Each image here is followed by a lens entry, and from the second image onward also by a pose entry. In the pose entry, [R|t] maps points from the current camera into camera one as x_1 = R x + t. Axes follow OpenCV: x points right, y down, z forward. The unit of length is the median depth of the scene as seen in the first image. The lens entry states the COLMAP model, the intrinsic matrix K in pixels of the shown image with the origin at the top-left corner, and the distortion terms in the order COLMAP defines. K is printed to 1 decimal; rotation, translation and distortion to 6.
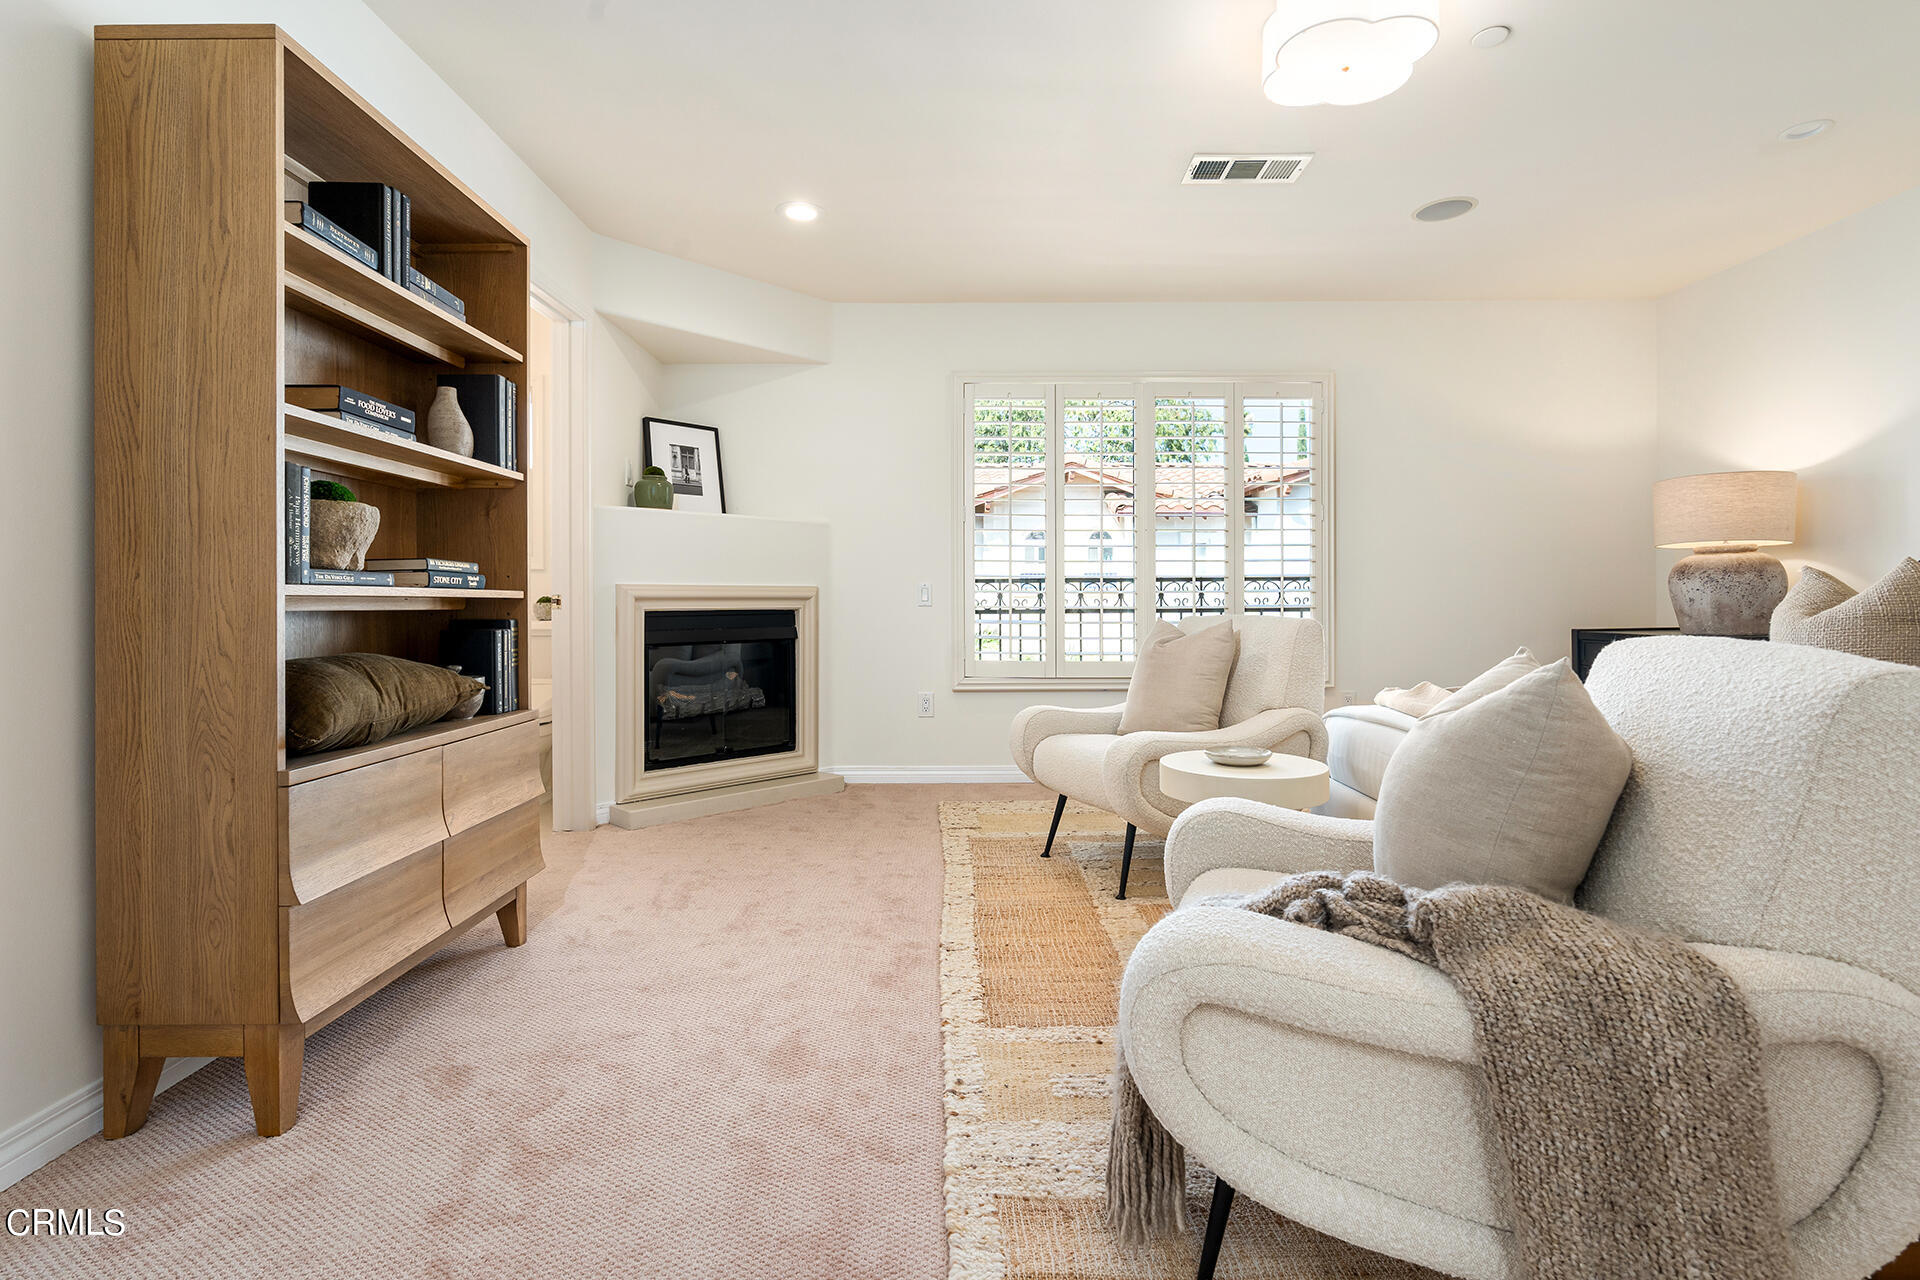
lens RADIAL K [[868.2, 0, 997.3], [0, 868.2, 595.9], [0, 0, 1]] dist [-0.009978, 0.003119]
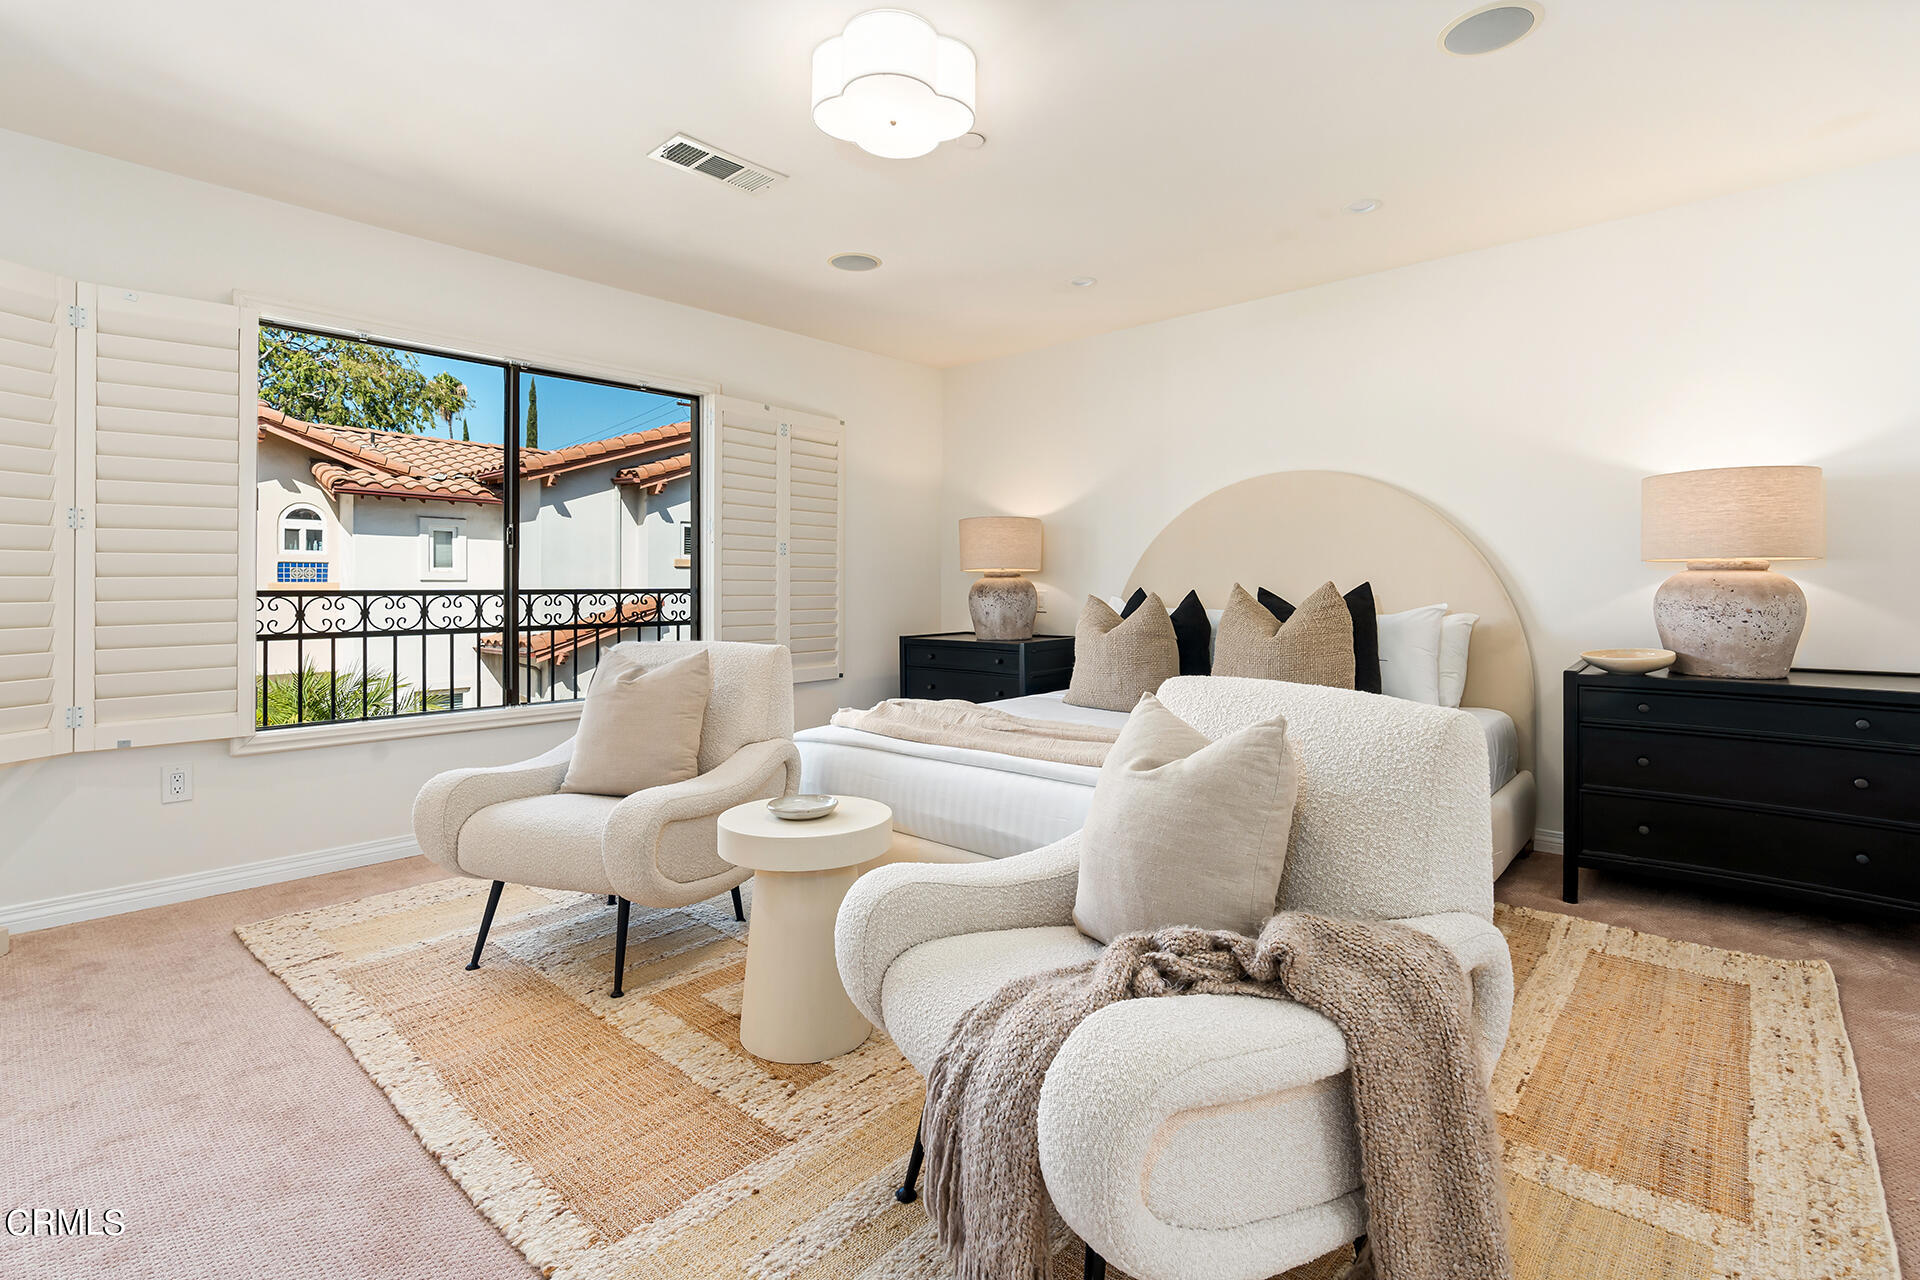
lens RADIAL K [[868.2, 0, 970.2], [0, 868.2, 582.4], [0, 0, 1]] dist [-0.009978, 0.003119]
pose [[0.693560, 0.011962, 0.720299, -0.220343], [-0.006973, 0.999927, -0.009892, -0.040583], [-0.720365, 0.001838, 0.693593, 0.175254]]
